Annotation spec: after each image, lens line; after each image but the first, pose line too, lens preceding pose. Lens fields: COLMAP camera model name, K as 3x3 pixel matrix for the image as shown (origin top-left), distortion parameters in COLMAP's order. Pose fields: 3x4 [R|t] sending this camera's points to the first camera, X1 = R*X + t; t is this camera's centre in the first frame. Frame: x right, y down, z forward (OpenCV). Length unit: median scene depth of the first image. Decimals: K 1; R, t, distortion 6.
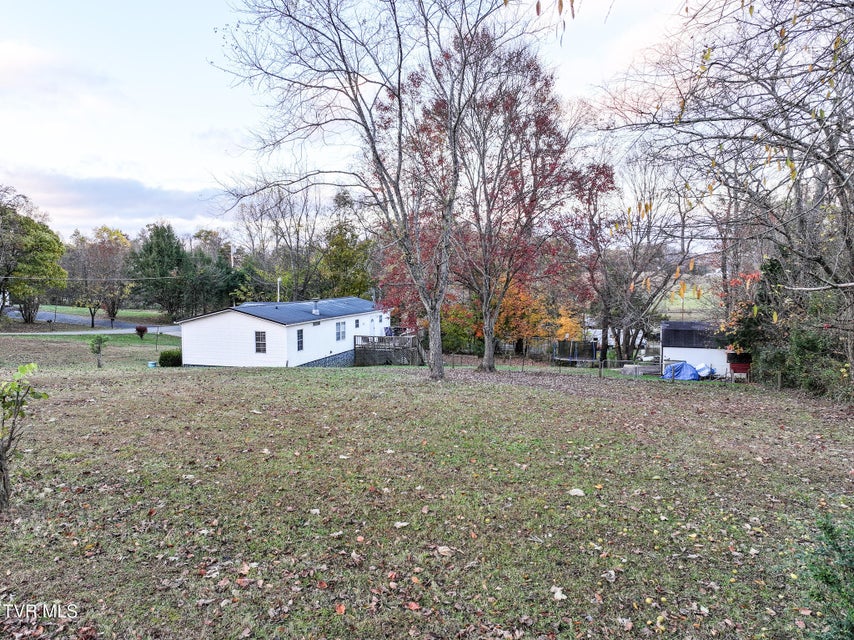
lens RADIAL K [[600.9, 0, 433.2], [0, 600.9, 314.7], [0, 0, 1]] dist [0.005693, 0.002390]
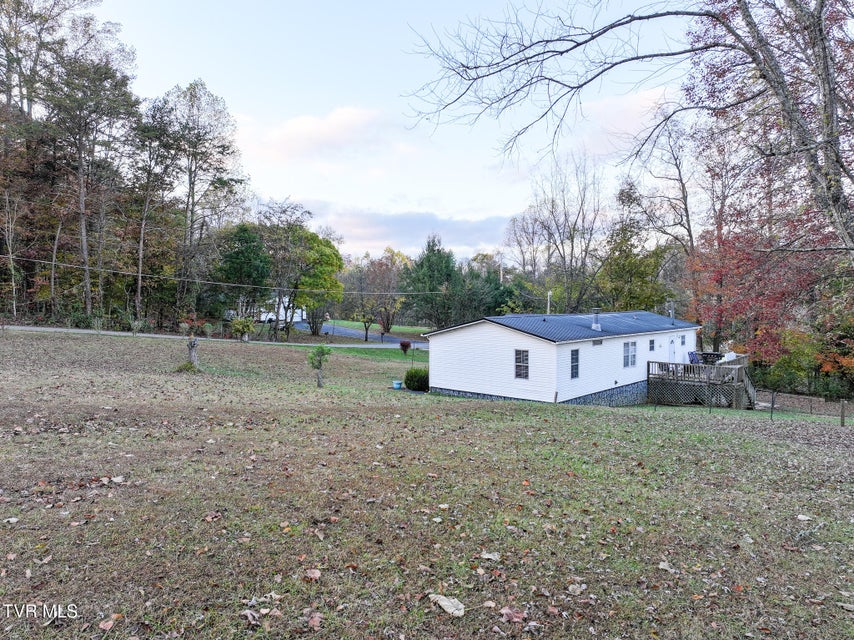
lens RADIAL K [[600.9, 0, 430.7], [0, 600.9, 322.5], [0, 0, 1]] dist [0.005693, 0.002390]
pose [[0.901604, 0.018284, -0.432175, -0.042270], [-0.029447, 0.999383, -0.019151, 0.007201], [0.431558, 0.029993, 0.901586, 0.174096]]
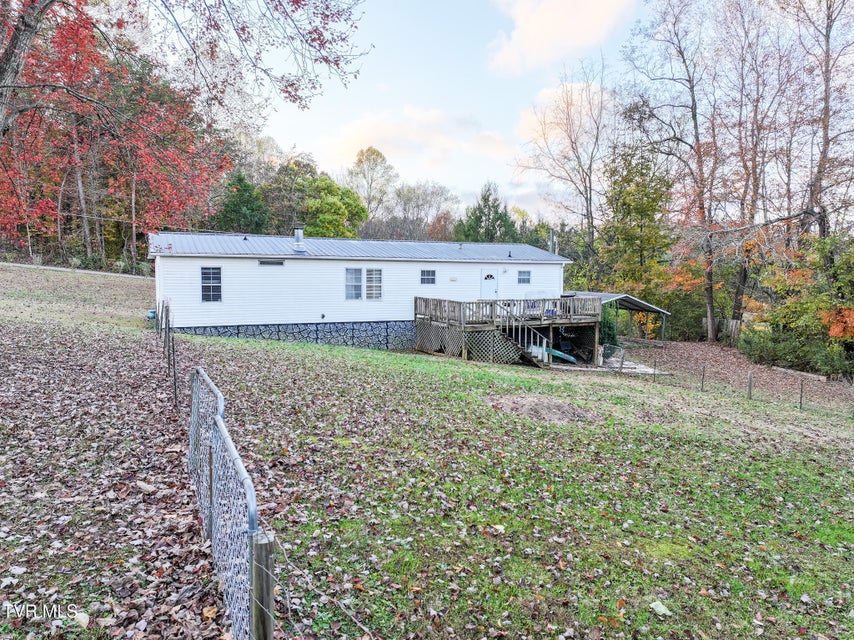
lens RADIAL K [[600.9, 0, 427.7], [0, 600.9, 315.8], [0, 0, 1]] dist [0.005693, 0.002390]
pose [[0.660378, 0.060373, -0.748503, 0.243438], [-0.058392, 0.997873, 0.028970, 0.027903], [0.748660, 0.024575, 0.662499, 0.496011]]
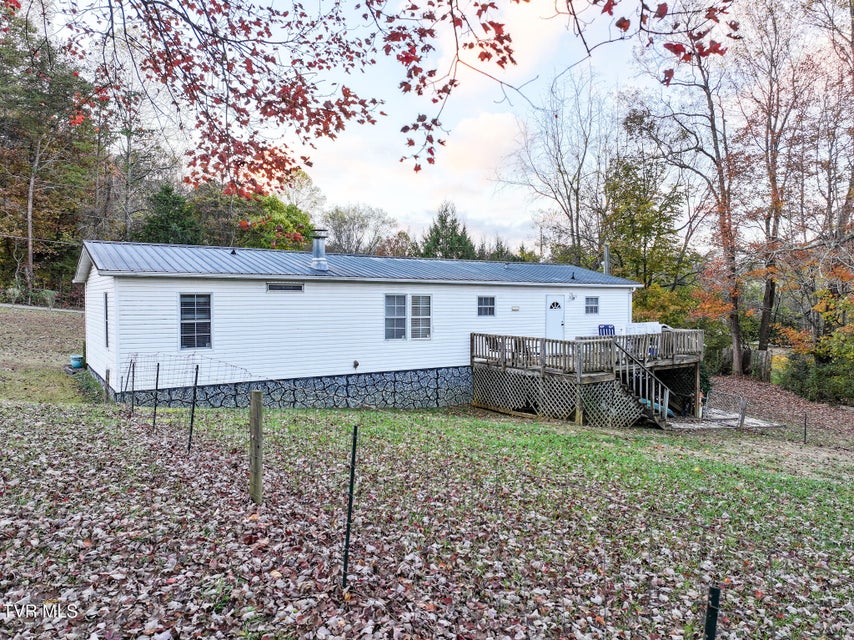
lens RADIAL K [[600.9, 0, 428.6], [0, 600.9, 317.7], [0, 0, 1]] dist [0.005693, 0.002390]
pose [[0.765159, 0.021036, -0.643498, 0.091632], [-0.044817, 0.998782, -0.020640, 0.026560], [0.642280, 0.044633, 0.765170, 0.520095]]
